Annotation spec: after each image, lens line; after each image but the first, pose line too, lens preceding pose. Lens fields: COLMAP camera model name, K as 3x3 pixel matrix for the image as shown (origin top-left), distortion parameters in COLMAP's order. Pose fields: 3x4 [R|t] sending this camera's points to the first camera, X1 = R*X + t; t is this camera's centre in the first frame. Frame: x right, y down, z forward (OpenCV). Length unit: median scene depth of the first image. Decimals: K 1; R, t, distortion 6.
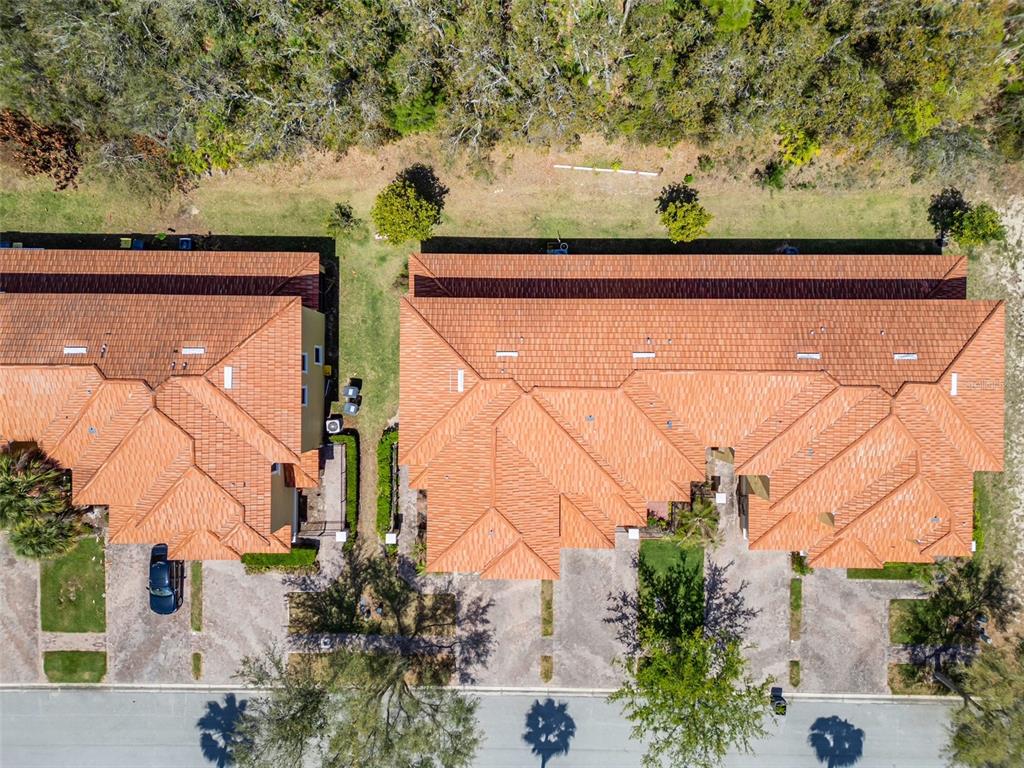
lens RADIAL K [[729.4, 0, 512.6], [0, 729.4, 386.9], [0, 0, 1]] dist [0.054935, -0.045238]
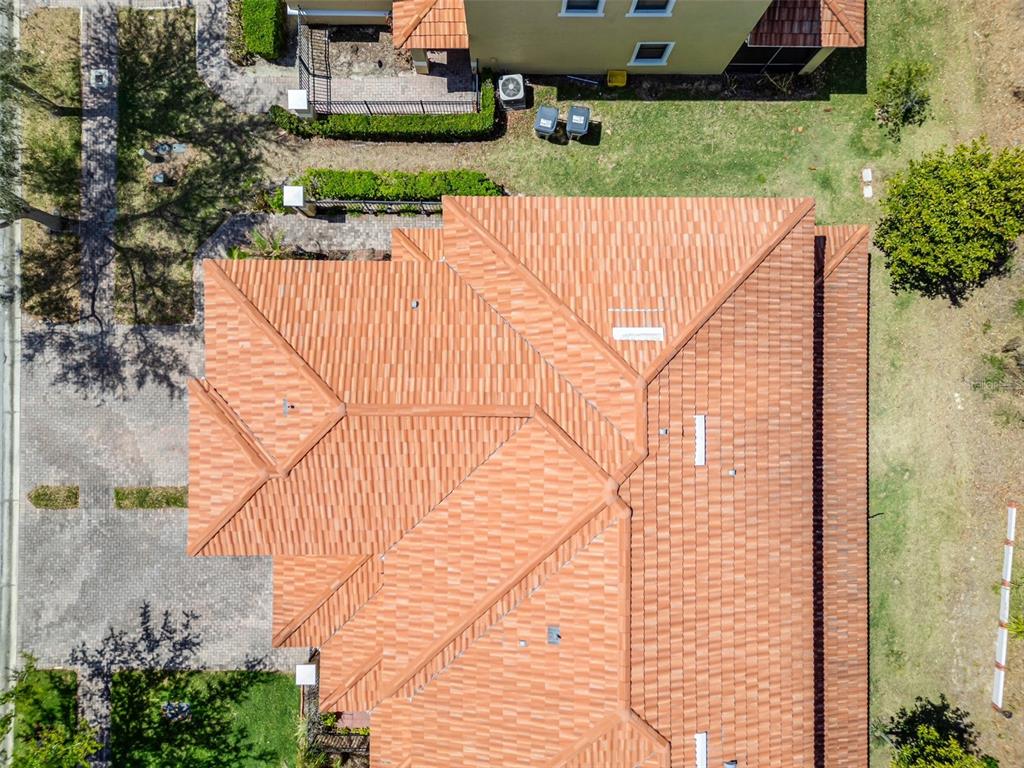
lens RADIAL K [[729.4, 0, 517.5], [0, 729.4, 382.9], [0, 0, 1]] dist [0.054935, -0.045238]
pose [[0.006363, 0.999954, 0.007203, -0.037690], [-0.999902, 0.006452, -0.012439, 0.056591], [-0.012485, -0.007124, 0.999897, 0.467108]]
